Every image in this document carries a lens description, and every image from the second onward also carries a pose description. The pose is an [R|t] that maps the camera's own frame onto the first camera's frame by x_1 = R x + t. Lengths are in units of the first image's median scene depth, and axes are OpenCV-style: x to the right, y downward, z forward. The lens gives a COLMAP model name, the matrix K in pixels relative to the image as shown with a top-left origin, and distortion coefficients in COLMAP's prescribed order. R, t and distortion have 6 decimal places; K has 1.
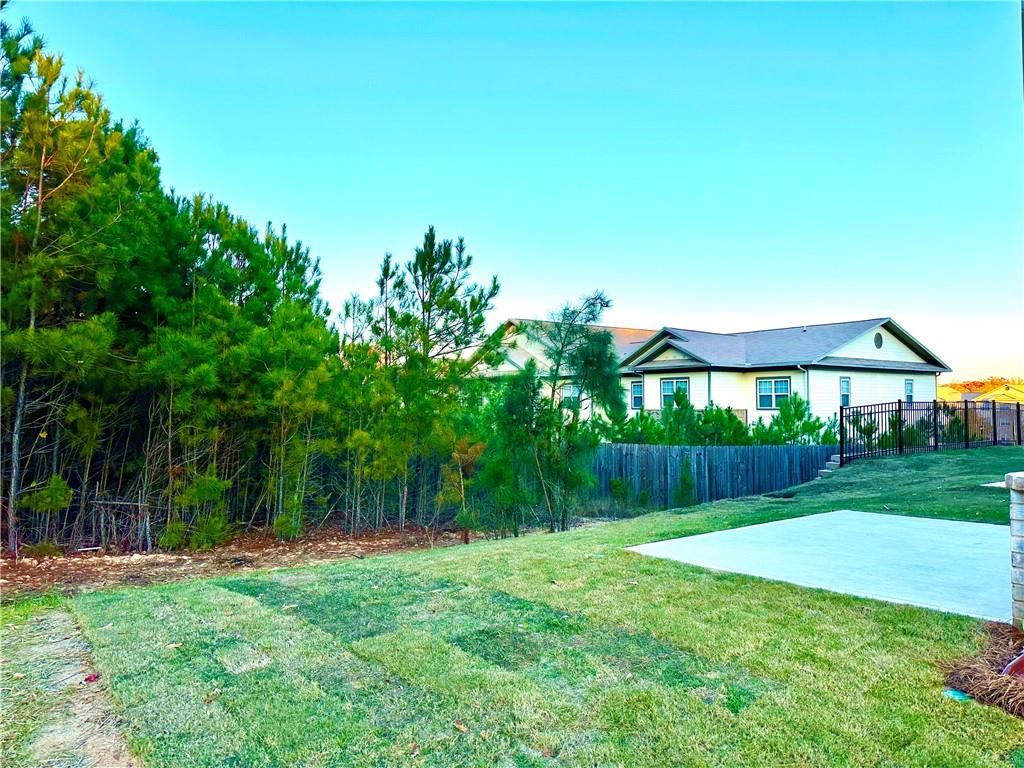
lens RADIAL K [[711.5, 0, 512.0], [0, 711.5, 384.0], [0, 0, 1]] dist [0.097350, -0.123710]
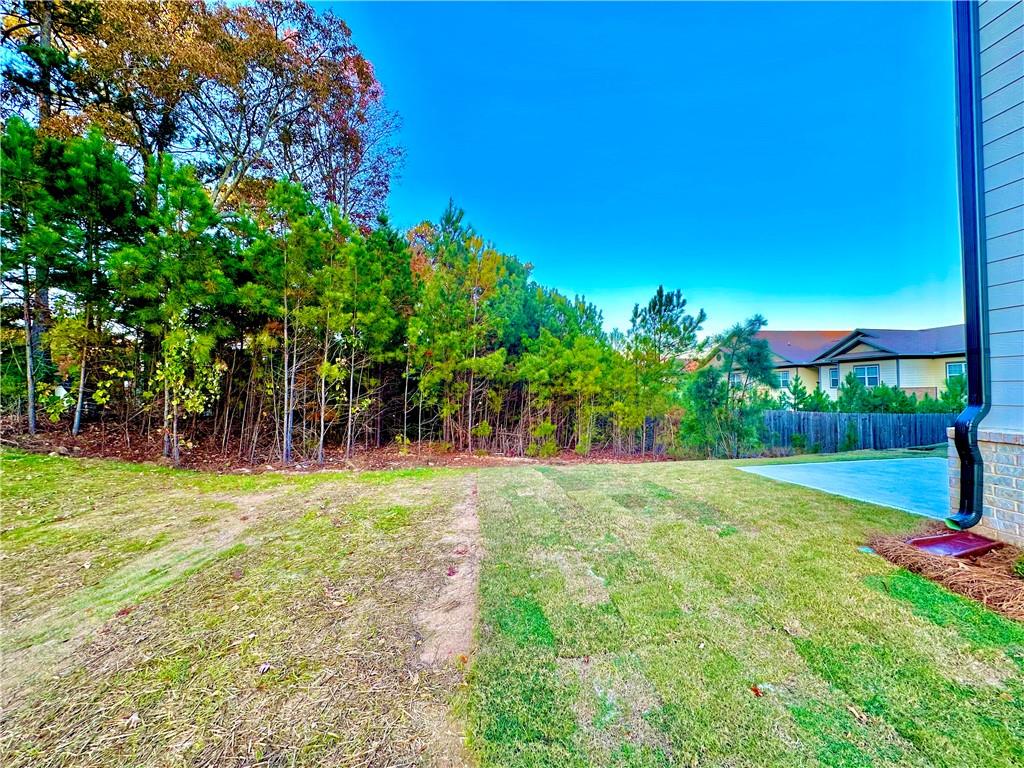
lens RADIAL K [[406.4, 0, 512.0], [0, 406.4, 384.0], [0, 0, 1]] dist [-0.001186, 0.000080]
pose [[0.864562, -0.019904, -0.502131, 0.083011], [0.029401, 0.999507, 0.011002, -0.001415], [0.501665, -0.024275, 0.864721, -0.059986]]
